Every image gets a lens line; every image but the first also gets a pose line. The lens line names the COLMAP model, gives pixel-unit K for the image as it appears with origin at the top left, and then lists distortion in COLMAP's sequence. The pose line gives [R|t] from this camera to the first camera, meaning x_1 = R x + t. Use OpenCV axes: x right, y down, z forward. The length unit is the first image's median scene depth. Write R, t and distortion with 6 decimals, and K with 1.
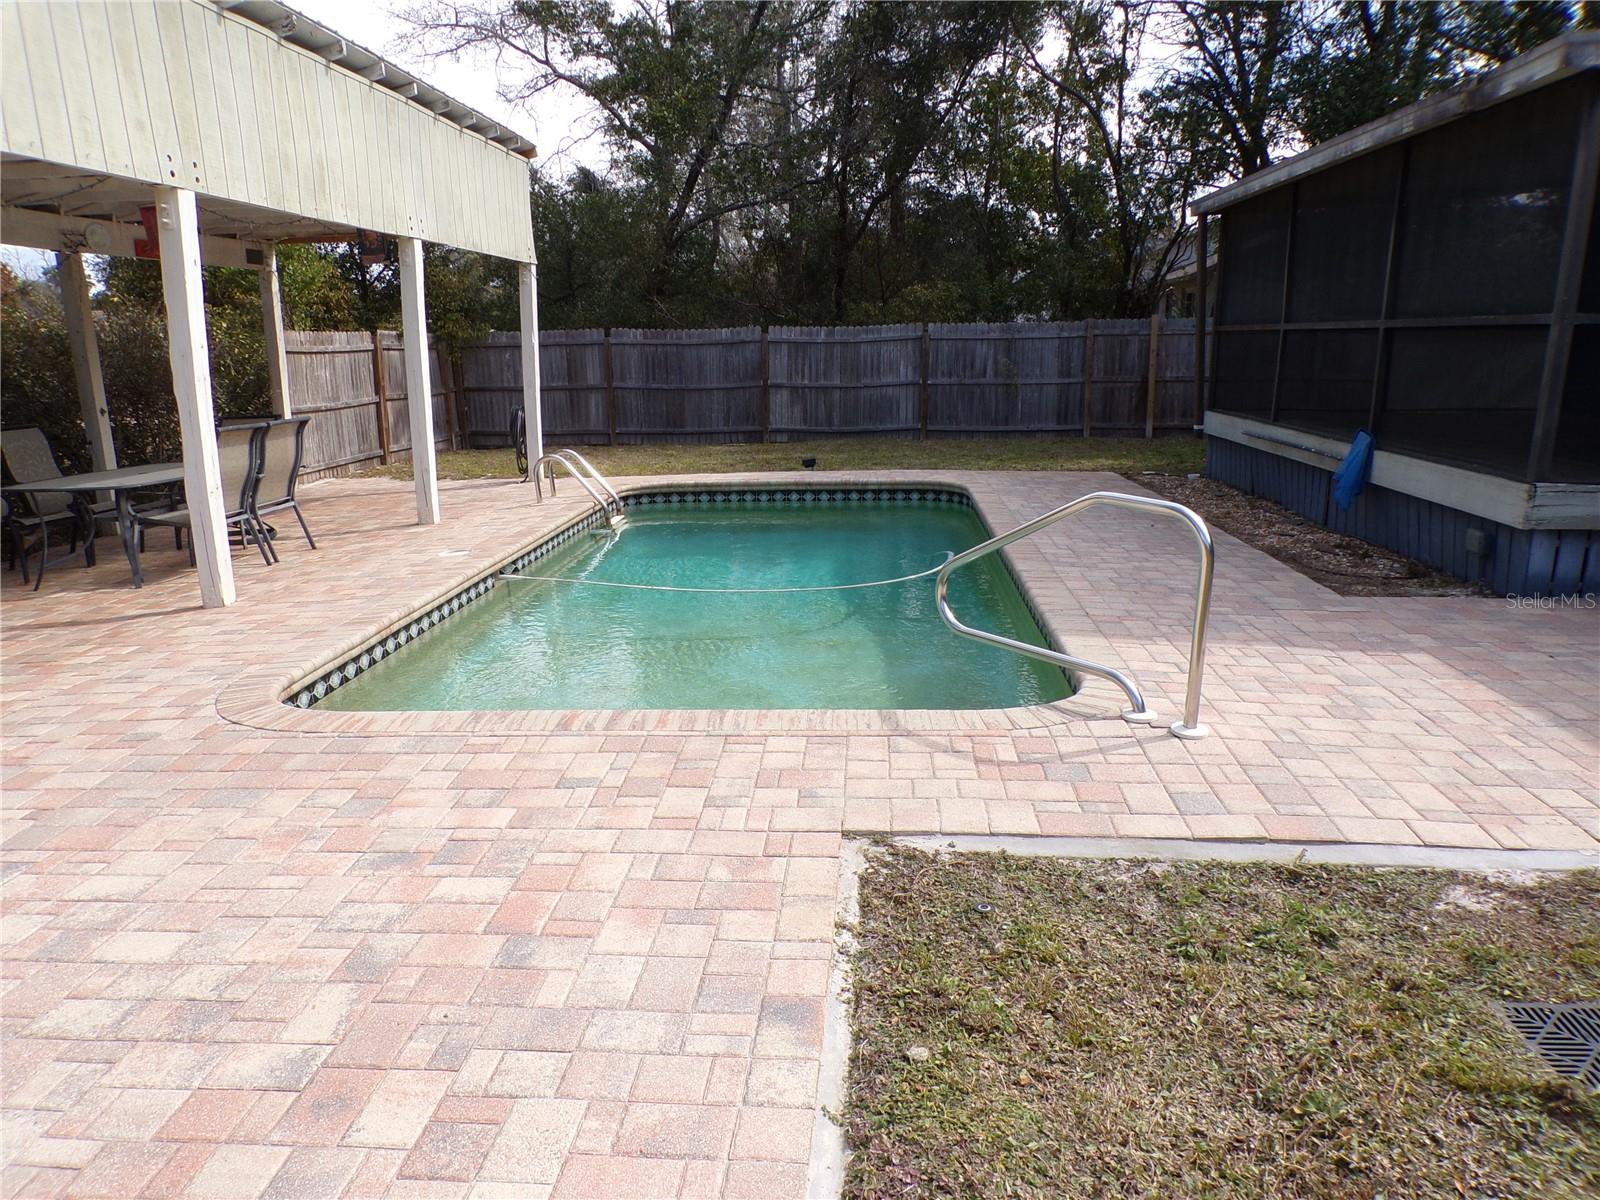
lens RADIAL K [[1114.7, 0, 798.5], [0, 1114.7, 641.6], [0, 0, 1]] dist [-0.001369, 0.000736]
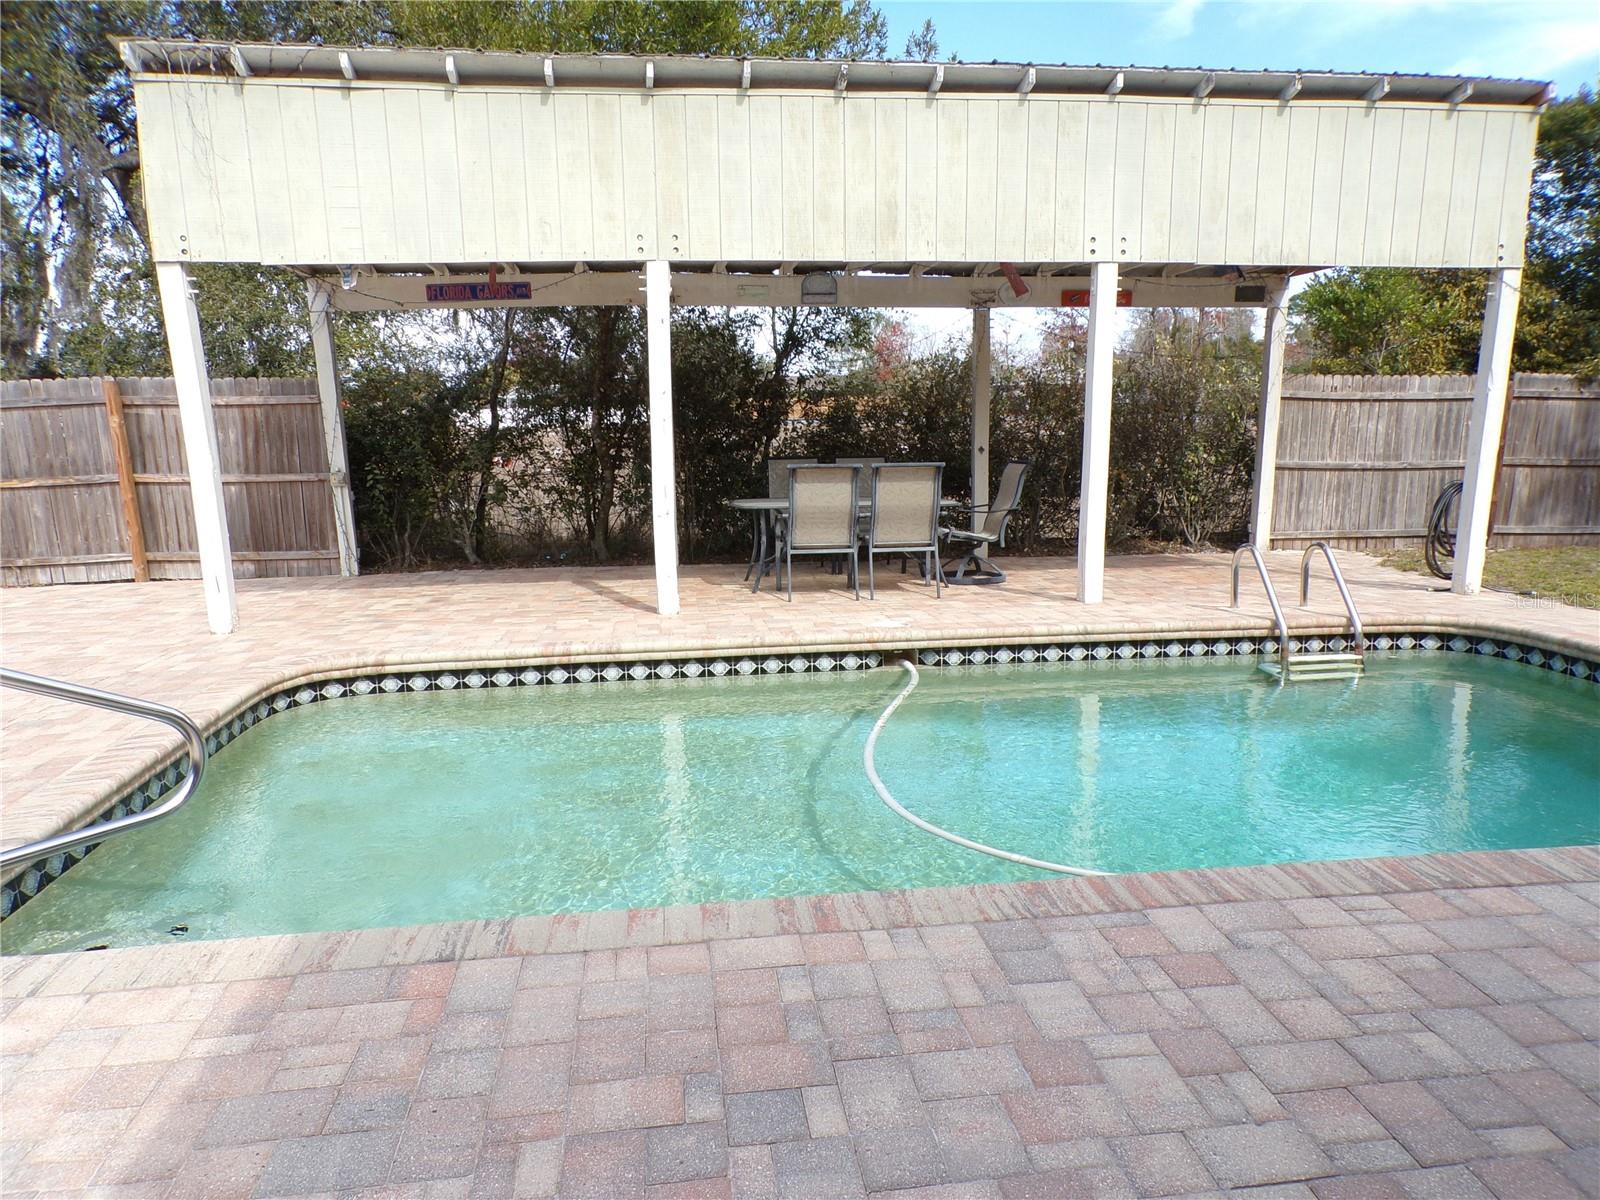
lens RADIAL K [[1114.7, 0, 798.5], [0, 1114.7, 641.6], [0, 0, 1]] dist [-0.001369, 0.000736]
pose [[0.194785, 0.217669, -0.956389, 0.454252], [-0.248686, 0.954164, 0.166513, -0.172972], [0.948796, 0.205406, 0.239988, 0.627916]]
